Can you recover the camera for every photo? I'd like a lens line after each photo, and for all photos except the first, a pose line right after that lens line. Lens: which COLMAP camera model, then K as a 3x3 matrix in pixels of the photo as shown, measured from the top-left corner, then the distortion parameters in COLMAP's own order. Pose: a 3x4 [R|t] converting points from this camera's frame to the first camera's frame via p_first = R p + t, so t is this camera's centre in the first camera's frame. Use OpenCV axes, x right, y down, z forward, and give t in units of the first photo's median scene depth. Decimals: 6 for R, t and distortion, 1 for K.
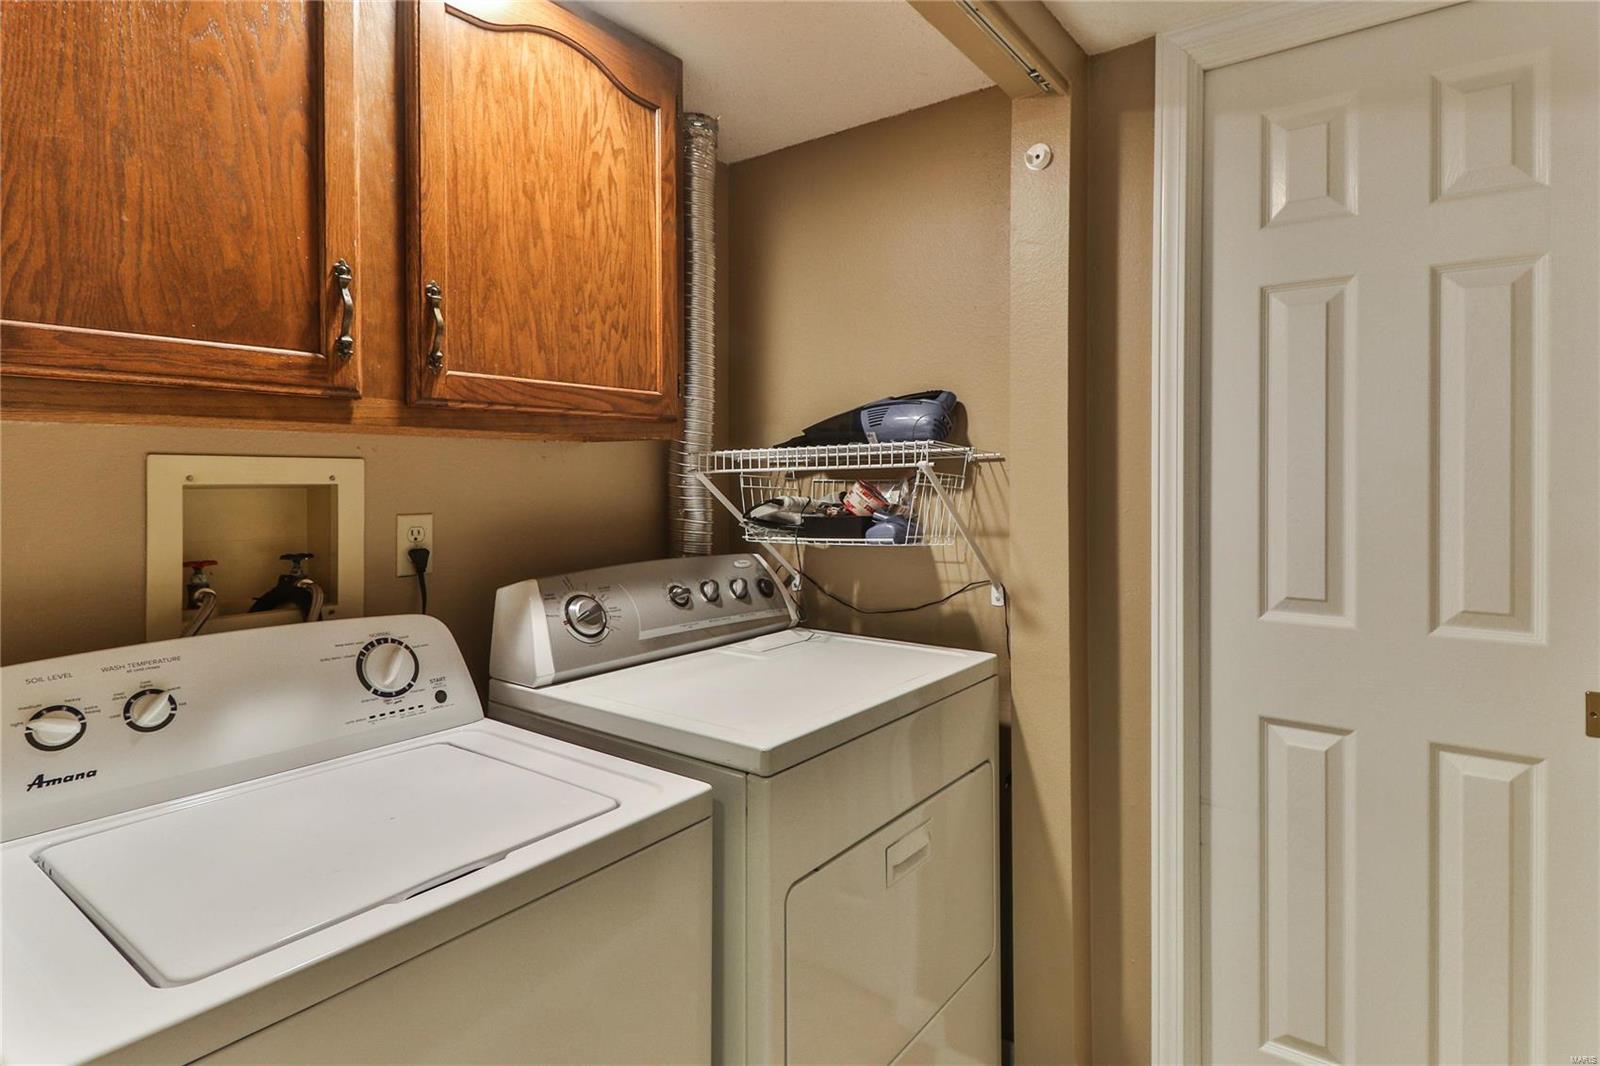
lens RADIAL K [[841.0, 0, 796.7], [0, 841.0, 488.4], [0, 0, 1]] dist [0.039584, -0.020487]
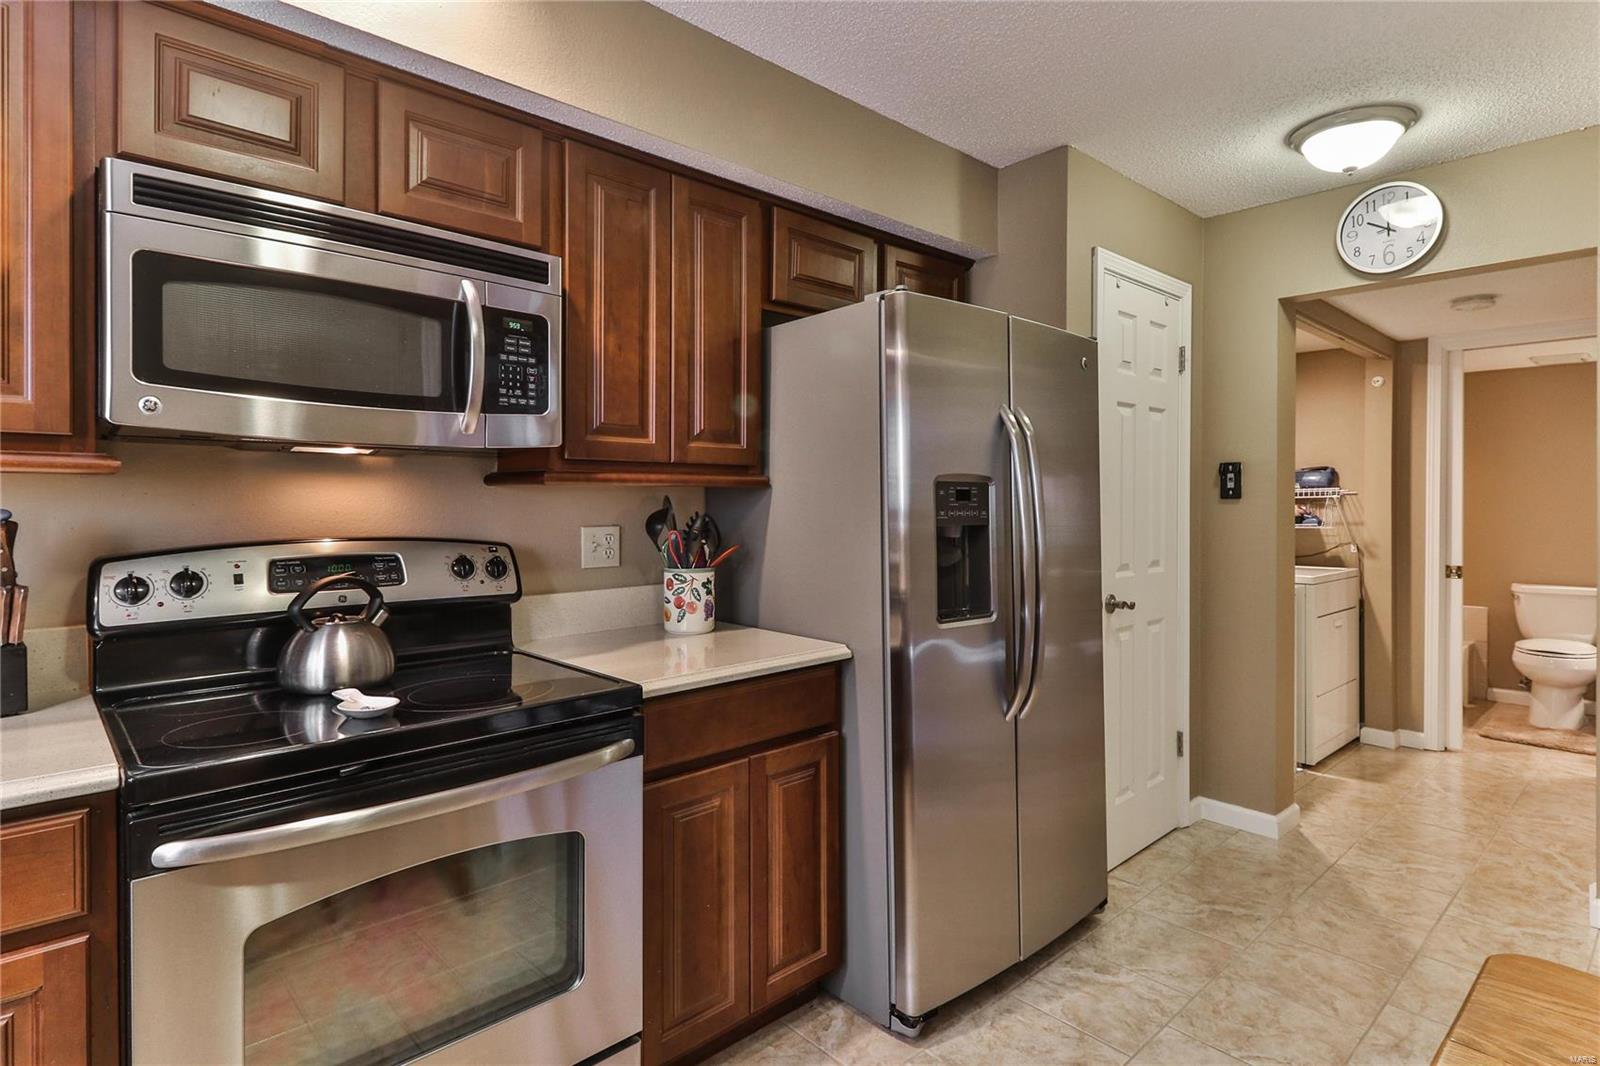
lens RADIAL K [[827.5, 0, 802.8], [0, 827.5, 510.2], [0, 0, 1]] dist [0.037499, -0.018872]
pose [[0.986197, 0.007866, -0.165388, -0.980771], [-0.007762, 0.999969, 0.001276, 0.022378], [0.165393, 0.000026, 0.986228, -1.758664]]
